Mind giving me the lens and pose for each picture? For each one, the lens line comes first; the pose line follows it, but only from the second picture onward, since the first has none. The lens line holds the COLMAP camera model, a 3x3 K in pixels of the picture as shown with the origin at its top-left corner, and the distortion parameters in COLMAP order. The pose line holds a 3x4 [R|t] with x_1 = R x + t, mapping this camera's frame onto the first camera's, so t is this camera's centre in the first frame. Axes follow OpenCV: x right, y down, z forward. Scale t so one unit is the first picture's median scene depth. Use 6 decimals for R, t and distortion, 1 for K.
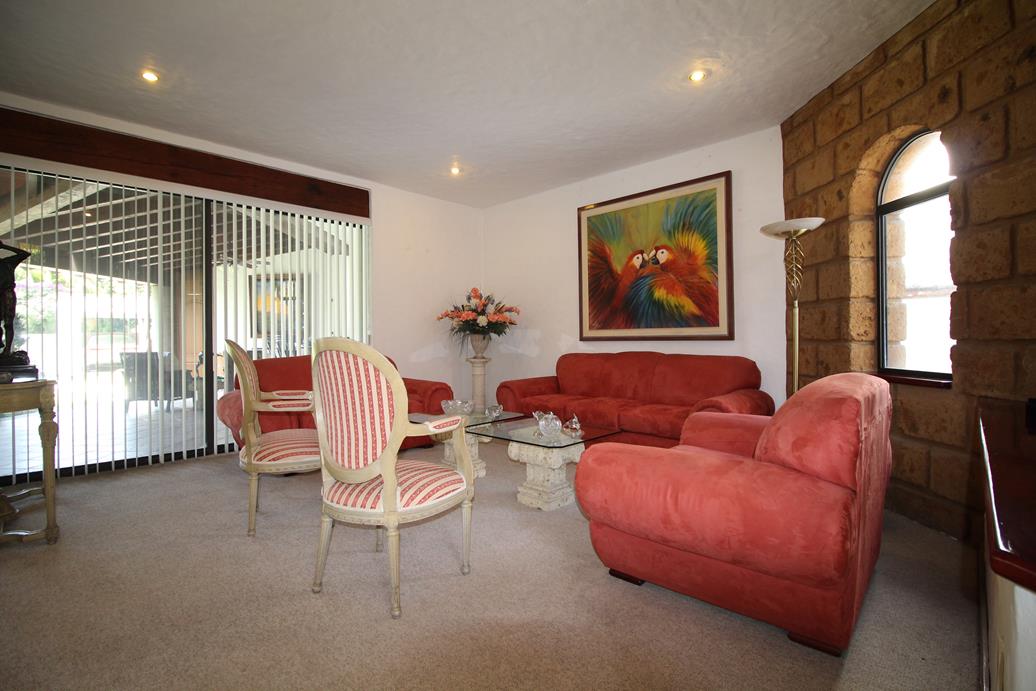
lens RADIAL K [[479.8, 0, 519.1], [0, 479.8, 340.6], [0, 0, 1]] dist [-0.000286, -0.012938]
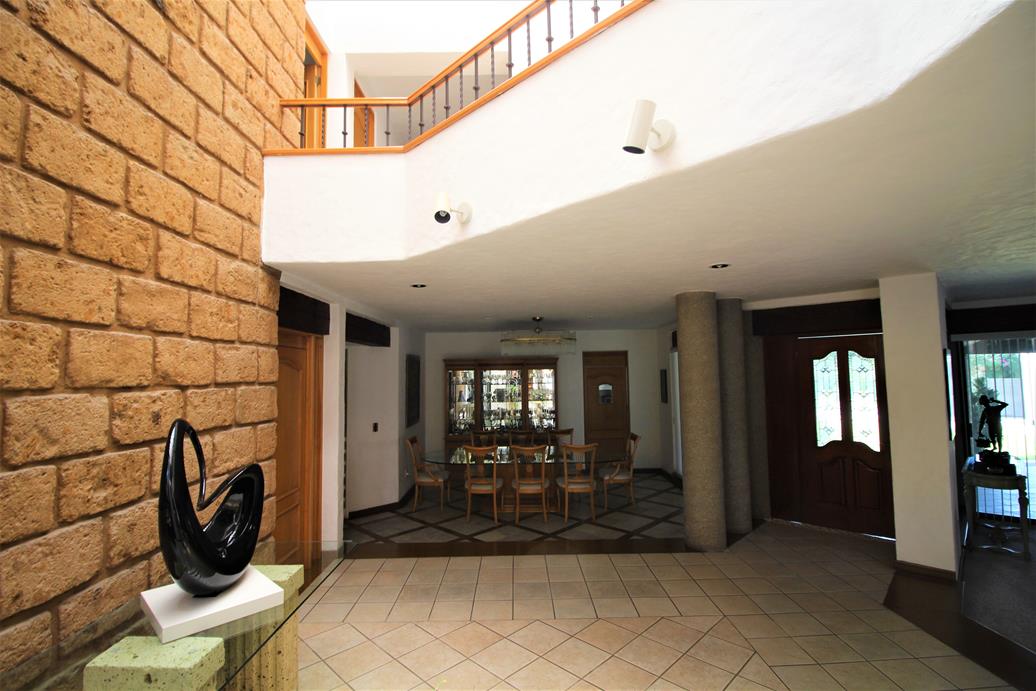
lens RADIAL K [[479.8, 0, 519.1], [0, 479.8, 340.6], [0, 0, 1]] dist [-0.000286, -0.012938]
pose [[-0.019081, -0.065093, -0.997697, 1.011662], [0.007390, 0.997842, -0.065243, -0.357536], [0.999791, -0.008618, -0.018559, -1.029751]]
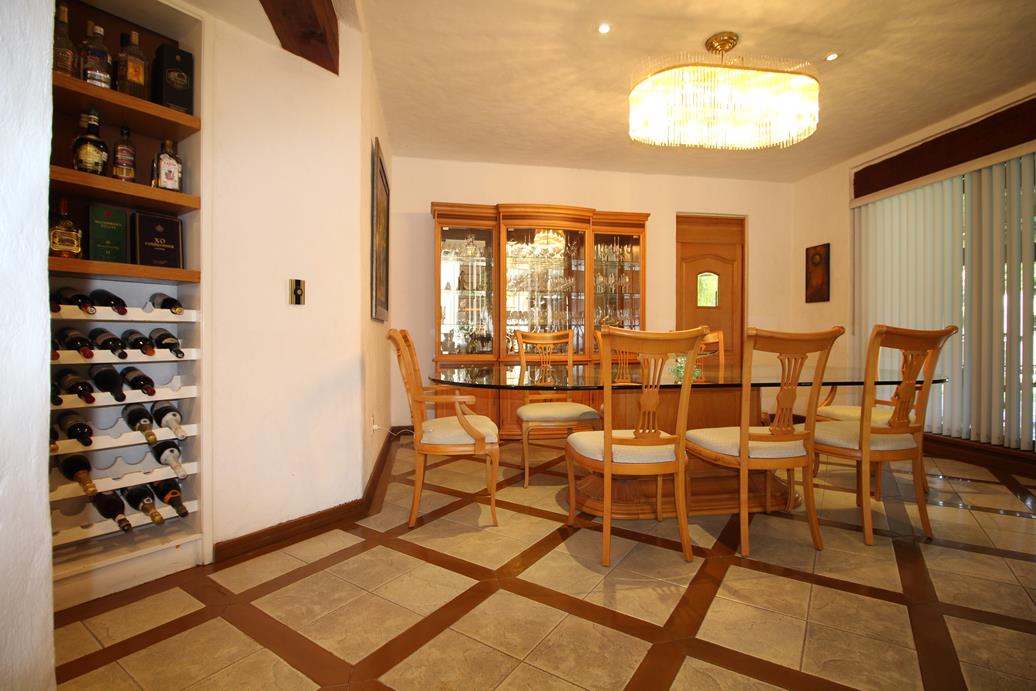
lens RADIAL K [[479.8, 0, 519.1], [0, 479.8, 340.6], [0, 0, 1]] dist [-0.000286, -0.012938]
pose [[0.163783, 0.011303, -0.986432, -0.757632], [-0.006999, 0.999923, 0.010296, 0.038439], [0.986472, 0.005218, 0.163850, -1.635890]]
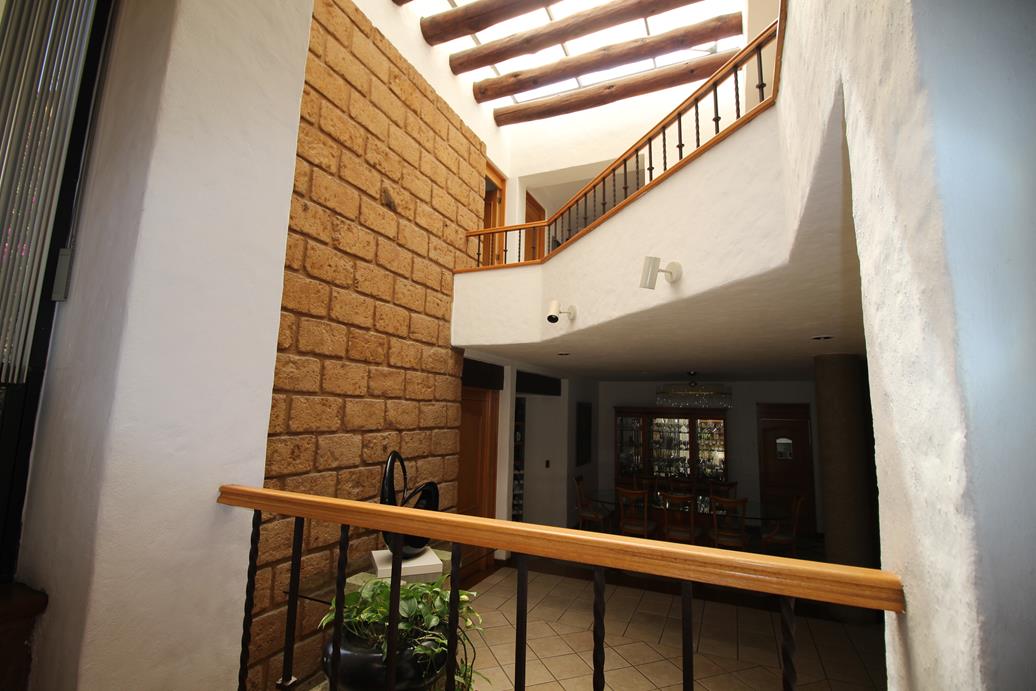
lens RADIAL K [[479.8, 0, 519.1], [0, 479.8, 340.6], [0, 0, 1]] dist [-0.000286, -0.012938]
pose [[-0.429746, -0.137770, -0.892378, 1.369678], [-0.032104, 0.989998, -0.137381, -0.424646], [0.902379, -0.030390, -0.429871, -0.653082]]
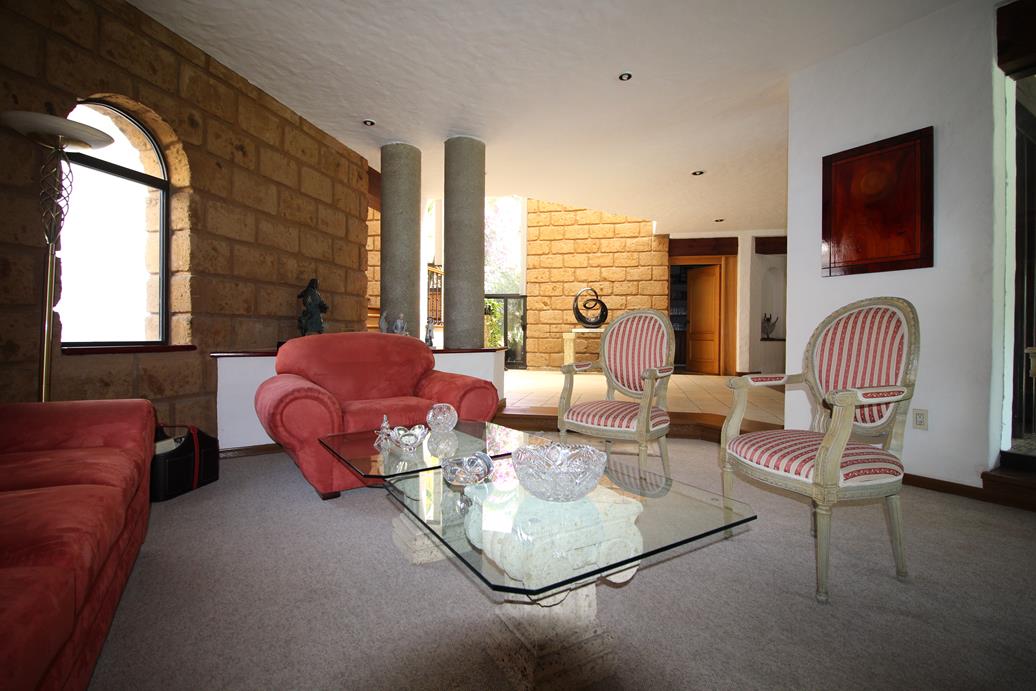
lens RADIAL K [[479.8, 0, 519.1], [0, 479.8, 340.6], [0, 0, 1]] dist [-0.000286, -0.012938]
pose [[-0.965344, -0.007604, 0.260871, -0.287134], [-0.002110, 0.999770, 0.021333, 0.042403], [-0.260973, 0.020043, -0.965138, 1.934658]]
